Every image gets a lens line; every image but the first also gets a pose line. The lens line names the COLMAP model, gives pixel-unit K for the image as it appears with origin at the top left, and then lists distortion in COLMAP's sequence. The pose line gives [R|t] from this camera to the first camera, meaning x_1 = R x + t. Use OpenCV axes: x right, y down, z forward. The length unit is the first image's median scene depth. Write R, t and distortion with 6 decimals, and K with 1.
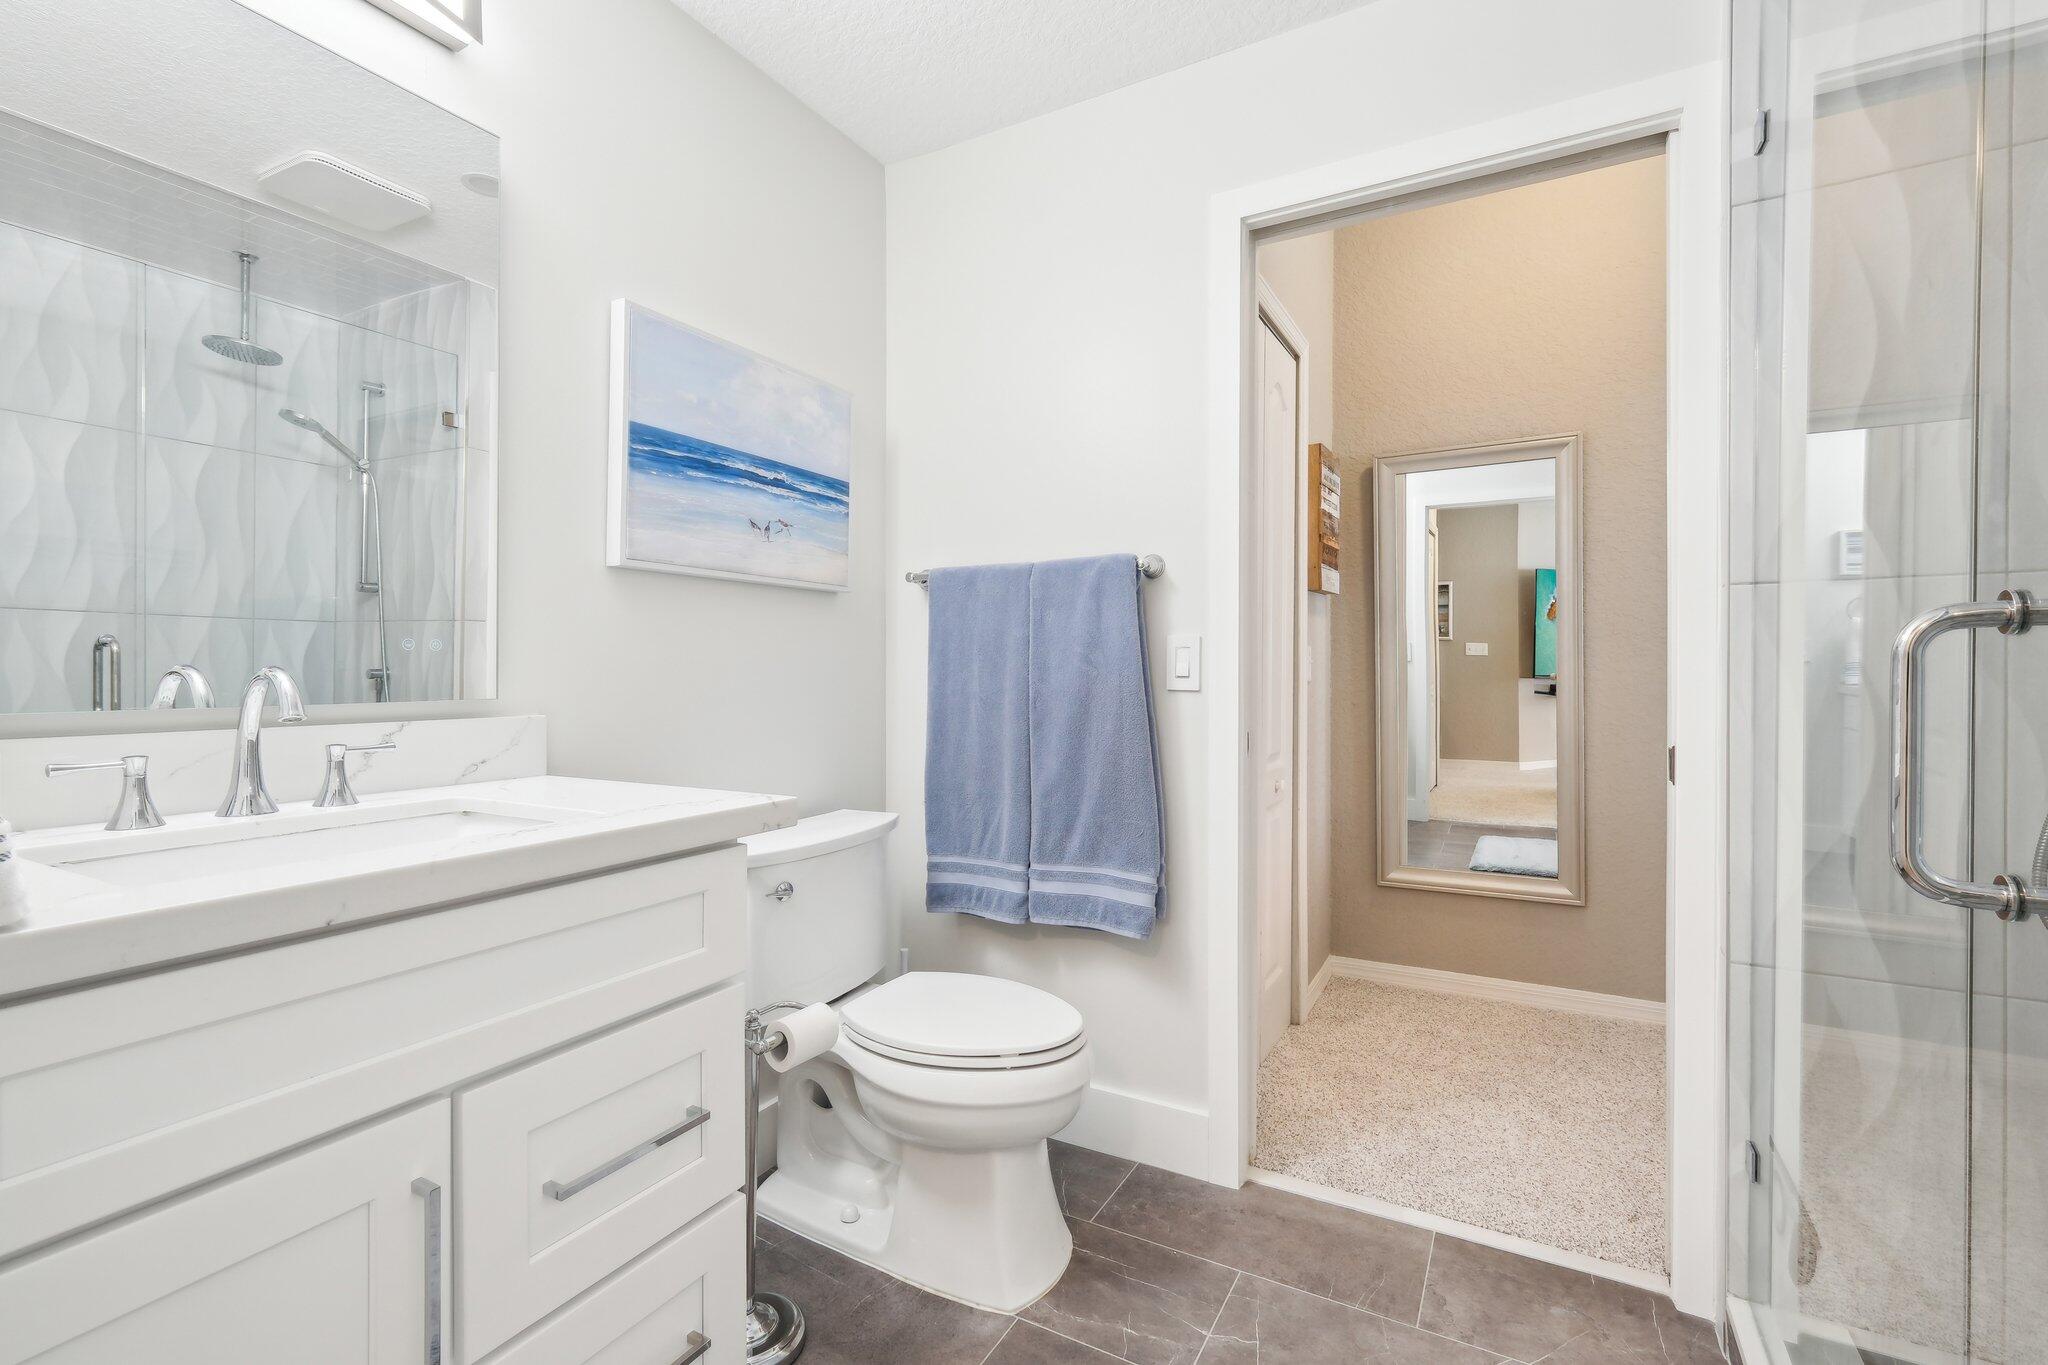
lens RADIAL K [[897.1, 0, 1043.1], [0, 897.1, 670.3], [0, 0, 1]] dist [0.002337, 0.000066]
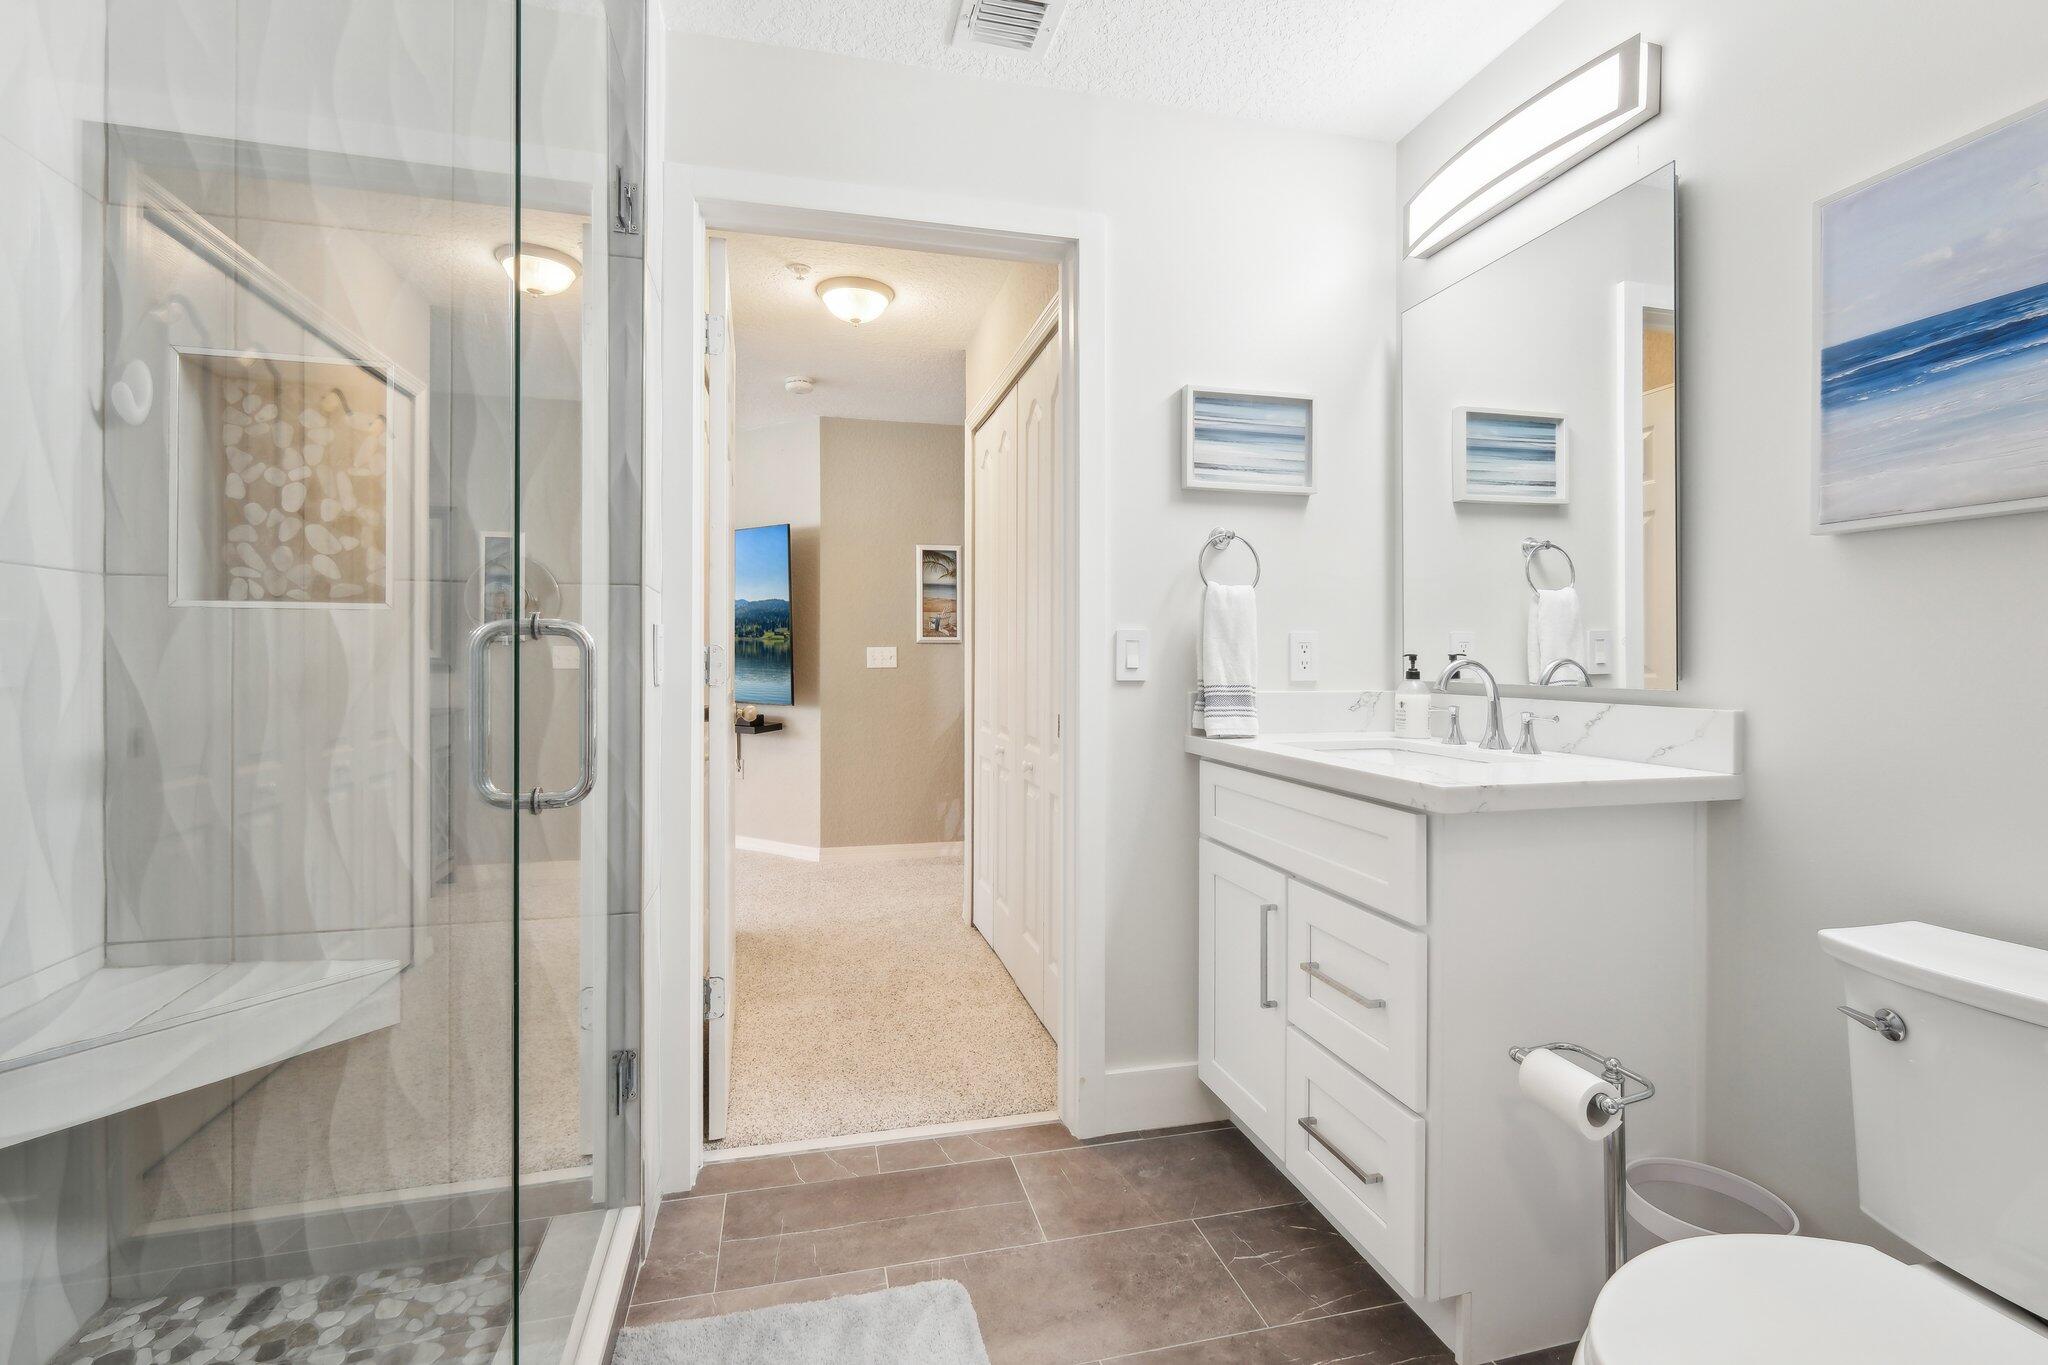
lens RADIAL K [[897.1, 0, 1029.6], [0, 897.1, 667.3], [0, 0, 1]] dist [0.002337, 0.000066]
pose [[-0.725440, 0.008440, -0.688234, 0.592002], [-0.001889, 0.999897, 0.014253, -0.007445], [0.688283, 0.011640, -0.725349, 1.089702]]
